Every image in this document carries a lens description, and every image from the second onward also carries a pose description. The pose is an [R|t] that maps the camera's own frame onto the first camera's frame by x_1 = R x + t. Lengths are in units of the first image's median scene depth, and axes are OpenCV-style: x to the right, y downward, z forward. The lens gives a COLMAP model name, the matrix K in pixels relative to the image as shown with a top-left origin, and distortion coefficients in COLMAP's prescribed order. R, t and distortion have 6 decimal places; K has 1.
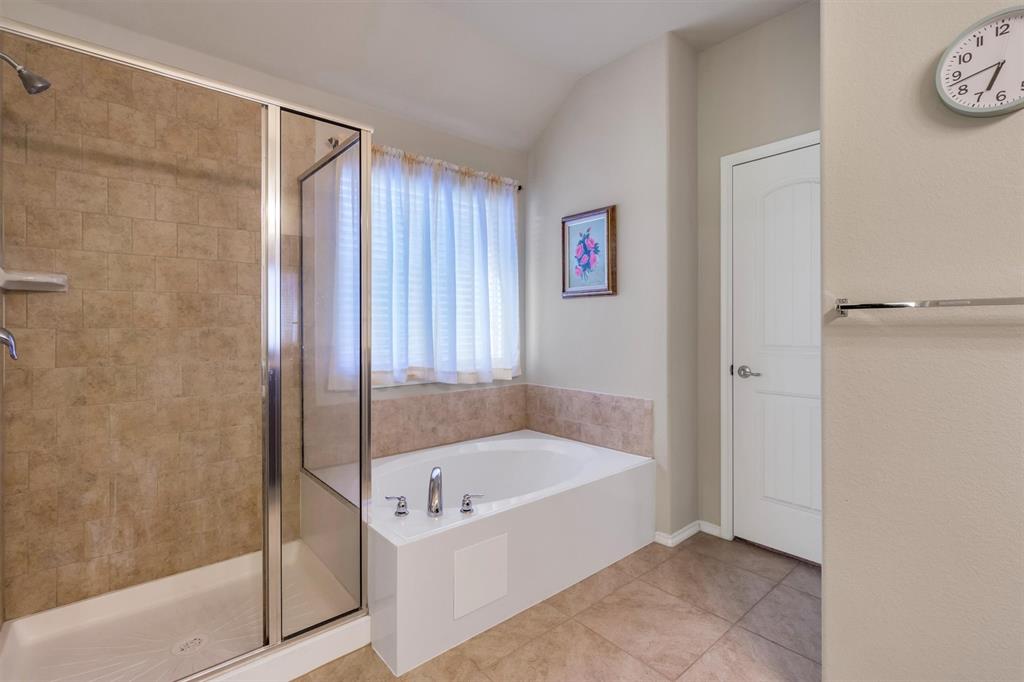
lens RADIAL K [[470.0, 0, 511.3], [0, 470.0, 334.0], [0, 0, 1]] dist [-0.008567, 0.004575]
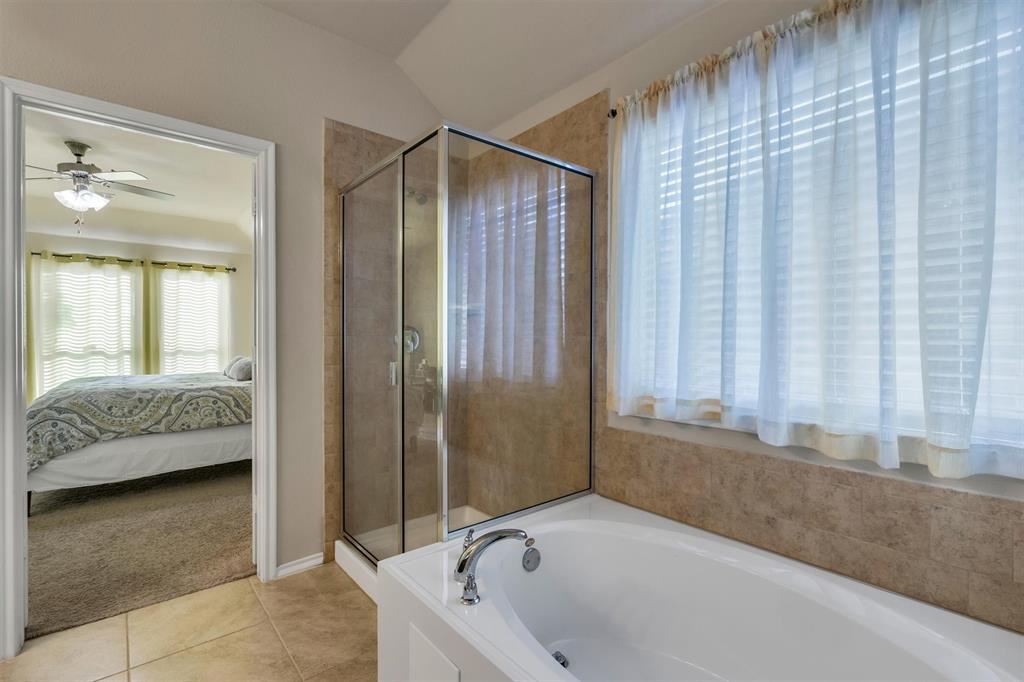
lens RADIAL K [[470.0, 0, 507.5], [0, 470.0, 344.3], [0, 0, 1]] dist [-0.008567, 0.004575]
pose [[-0.015130, 0.015282, -0.999769, 0.411145], [-0.016930, 0.999736, 0.015538, -0.008622], [0.999742, 0.017161, -0.014867, 0.728393]]
